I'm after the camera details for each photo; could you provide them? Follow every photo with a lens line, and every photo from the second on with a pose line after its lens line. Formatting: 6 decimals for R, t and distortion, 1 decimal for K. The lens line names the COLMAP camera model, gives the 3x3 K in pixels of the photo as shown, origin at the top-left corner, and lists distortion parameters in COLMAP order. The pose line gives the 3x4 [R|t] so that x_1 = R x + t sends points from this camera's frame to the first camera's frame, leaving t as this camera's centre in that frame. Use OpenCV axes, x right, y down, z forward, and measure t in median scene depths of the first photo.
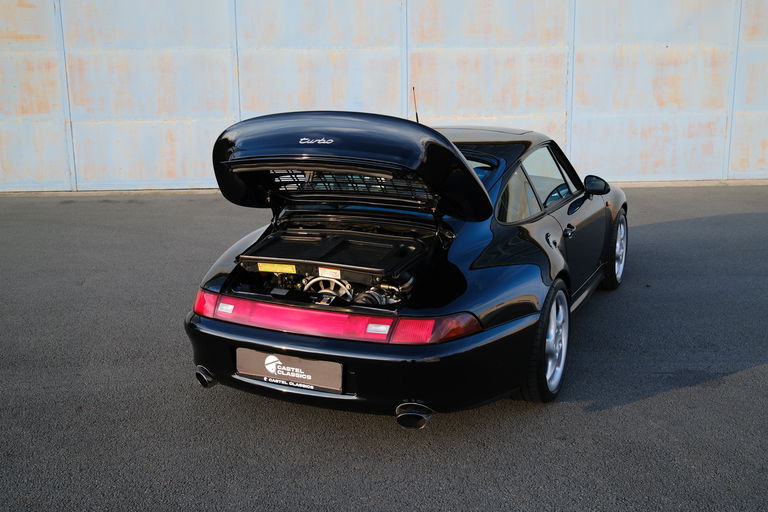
lens RADIAL K [[790.6, 0, 380.2], [0, 790.6, 263.1], [0, 0, 1]] dist [-0.048420, 0.185897]
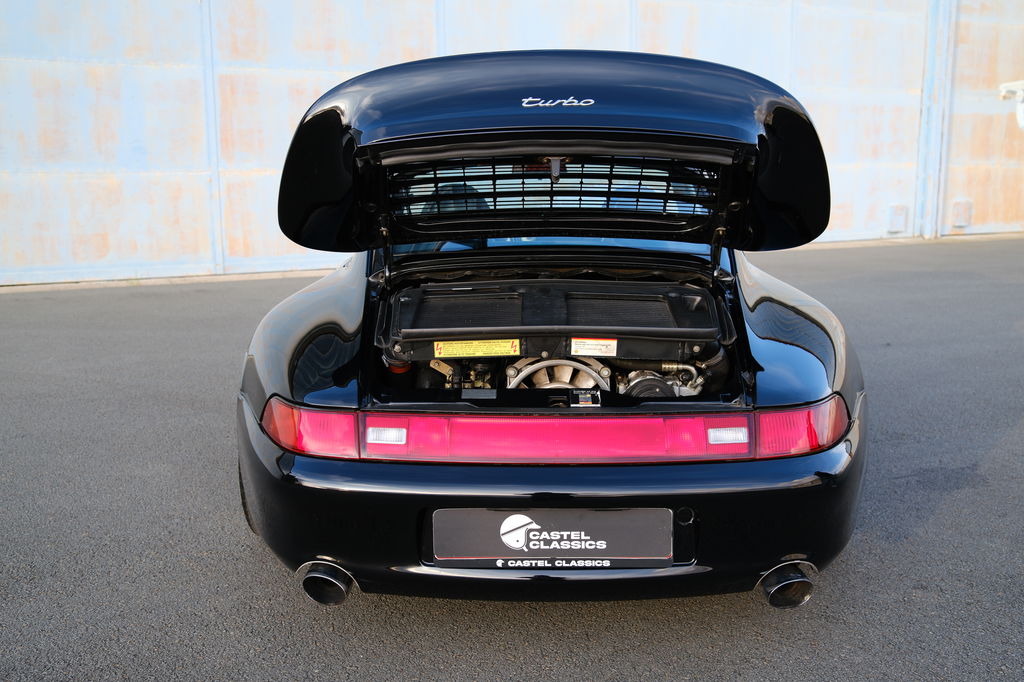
lens RADIAL K [[1048.2, 0, 512.0], [0, 1048.2, 341.0], [0, 0, 1]] dist [-0.007998, 0.046215]
pose [[0.905393, -0.065447, 0.419500, -0.129831], [0.087432, 0.995611, -0.033375, 0.008562], [-0.415474, 0.066896, 0.907142, 0.117534]]
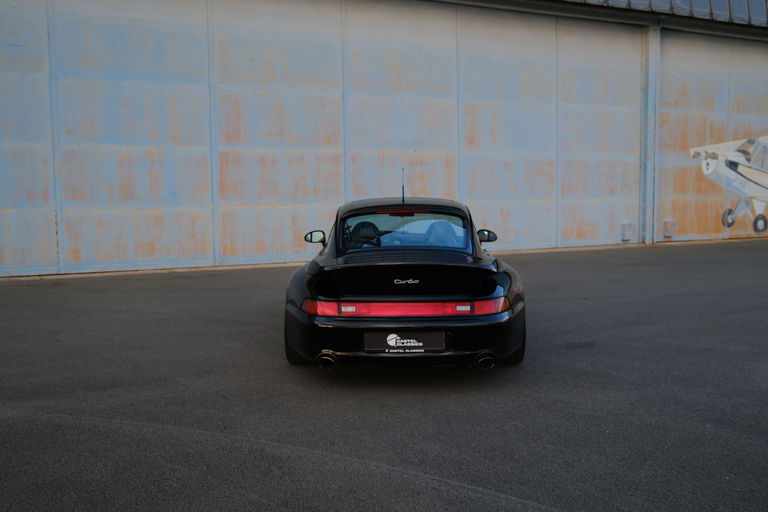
lens RADIAL K [[786.2, 0, 384.0], [0, 786.2, 256.0], [0, 0, 1]] dist [-0.007998, 0.046215]
pose [[0.906767, -0.032964, 0.420341, -0.244763], [0.090554, 0.988901, -0.117794, 0.045242], [-0.411793, 0.144875, 0.899688, -0.119855]]
